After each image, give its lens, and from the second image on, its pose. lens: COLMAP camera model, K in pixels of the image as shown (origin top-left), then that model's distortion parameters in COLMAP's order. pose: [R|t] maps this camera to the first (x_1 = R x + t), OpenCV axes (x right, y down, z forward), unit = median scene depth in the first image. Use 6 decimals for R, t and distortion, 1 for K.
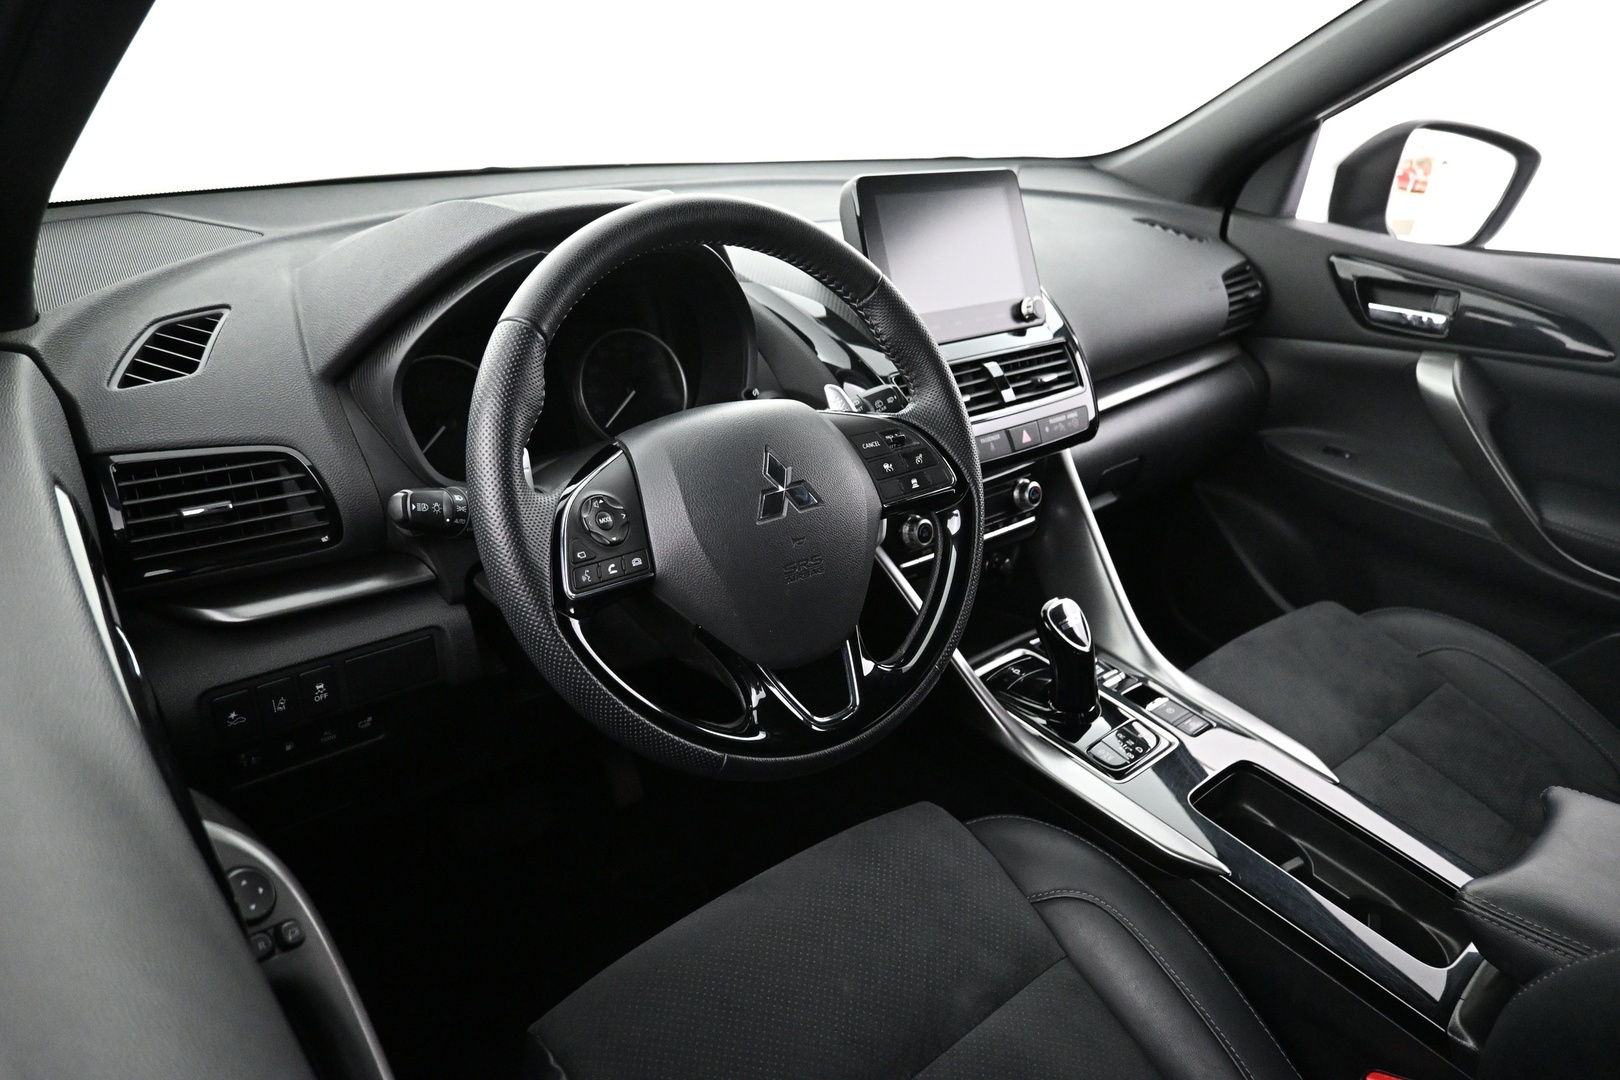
lens RADIAL K [[1119.0, 0, 810.0], [0, 1119.0, 540.0], [0, 0, 1]] dist [0.001166, -0.000529]
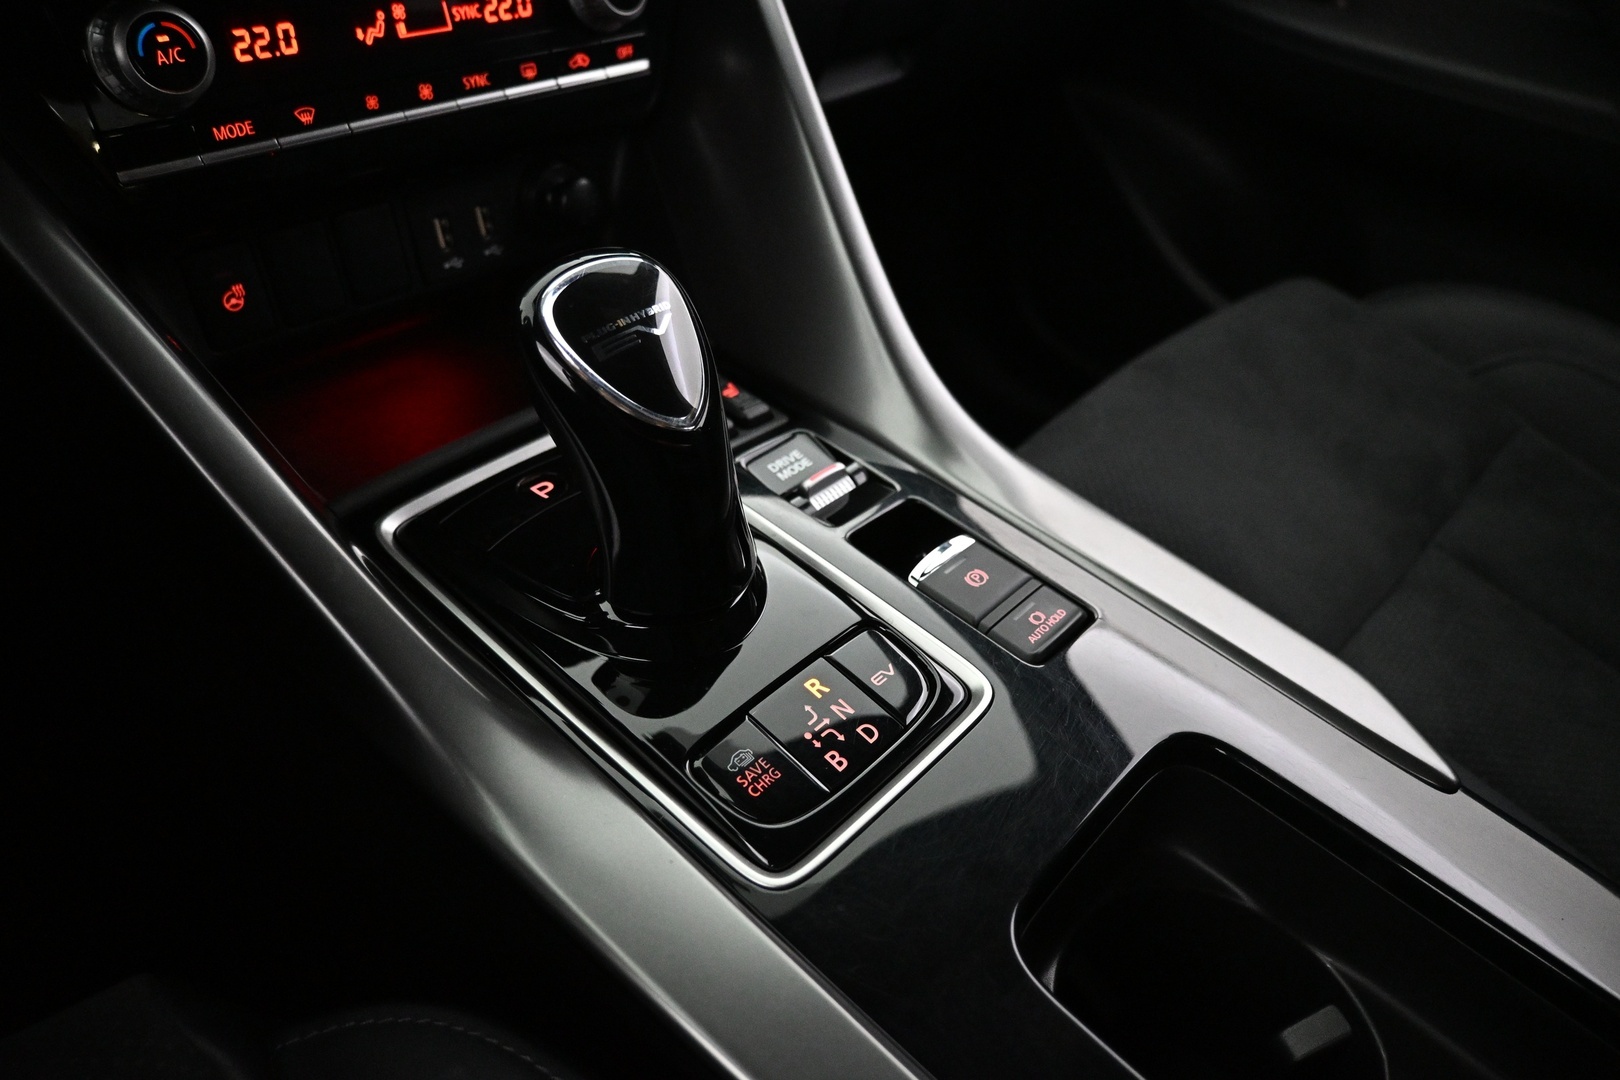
lens RADIAL K [[1119.0, 0, 810.0], [0, 1119.0, 540.0], [0, 0, 1]] dist [0.001166, -0.000529]
pose [[0.993401, -0.062270, 0.096321, 0.203792], [0.037475, 0.969918, 0.240532, 0.046138], [-0.108402, -0.235335, 0.965850, 0.578425]]
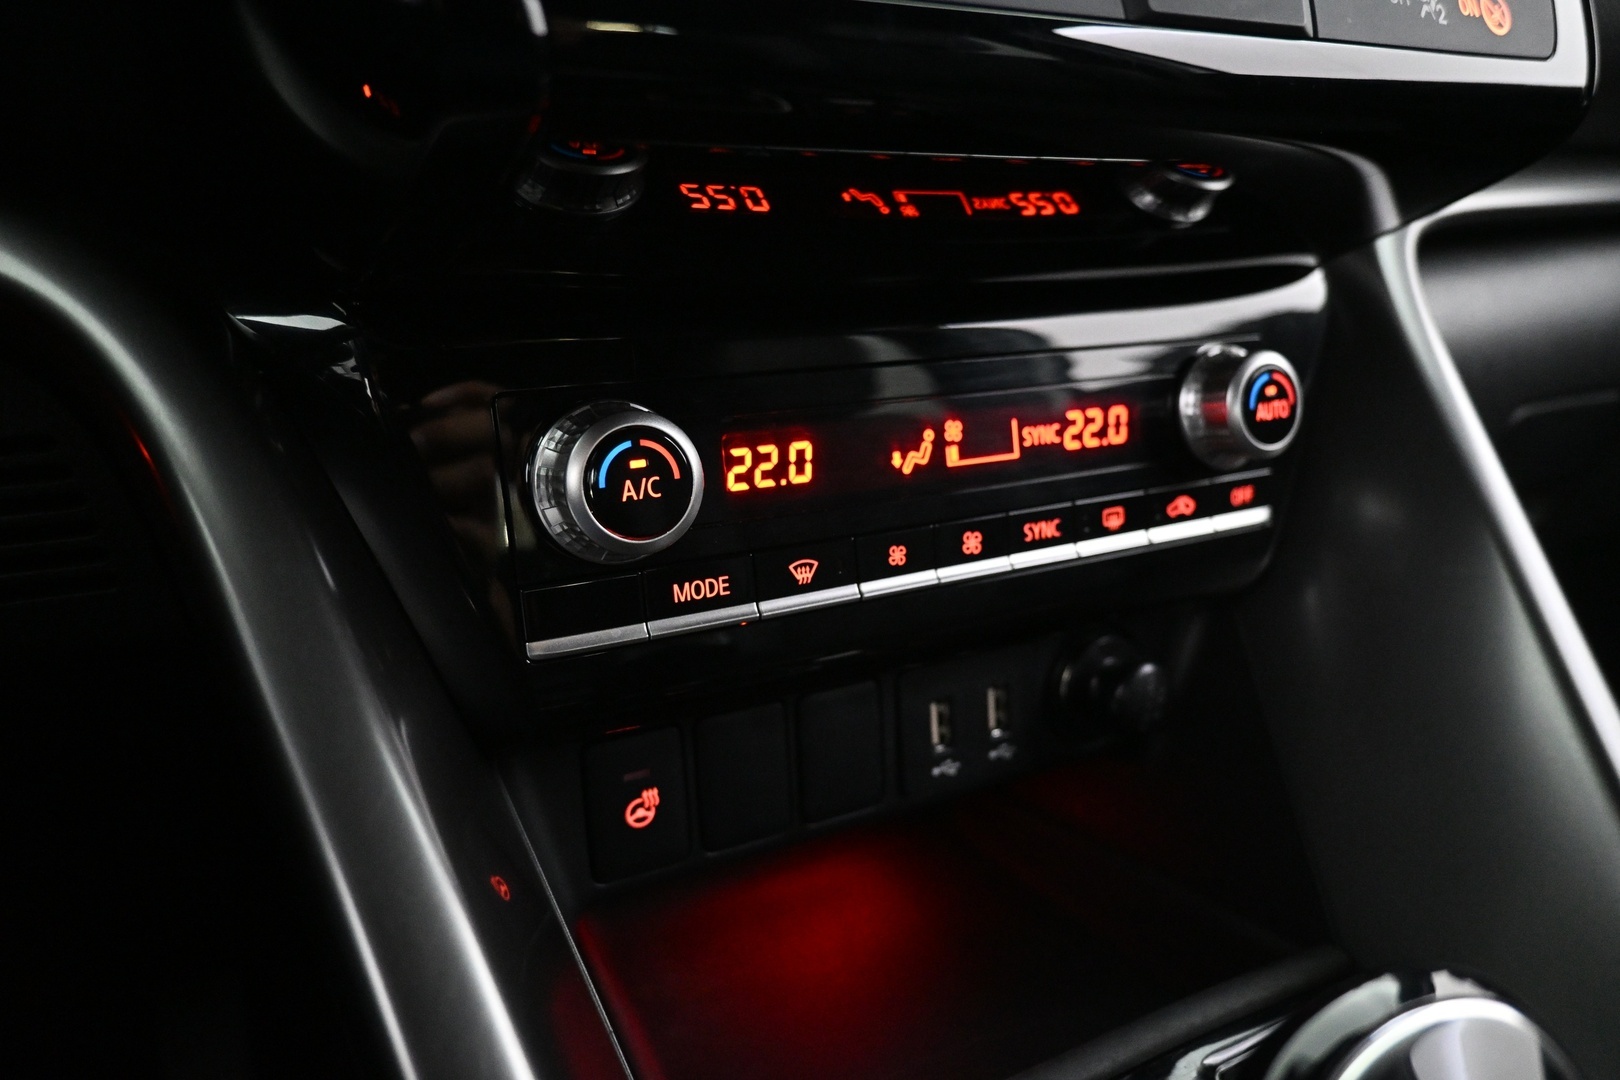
lens RADIAL K [[1119.0, 0, 810.0], [0, 1119.0, 540.0], [0, 0, 1]] dist [0.001166, -0.000529]
pose [[0.976498, 0.065138, -0.205446, 0.147969], [-0.079393, 0.994919, -0.061917, 0.010327], [0.200369, 0.076773, 0.976708, 0.713649]]
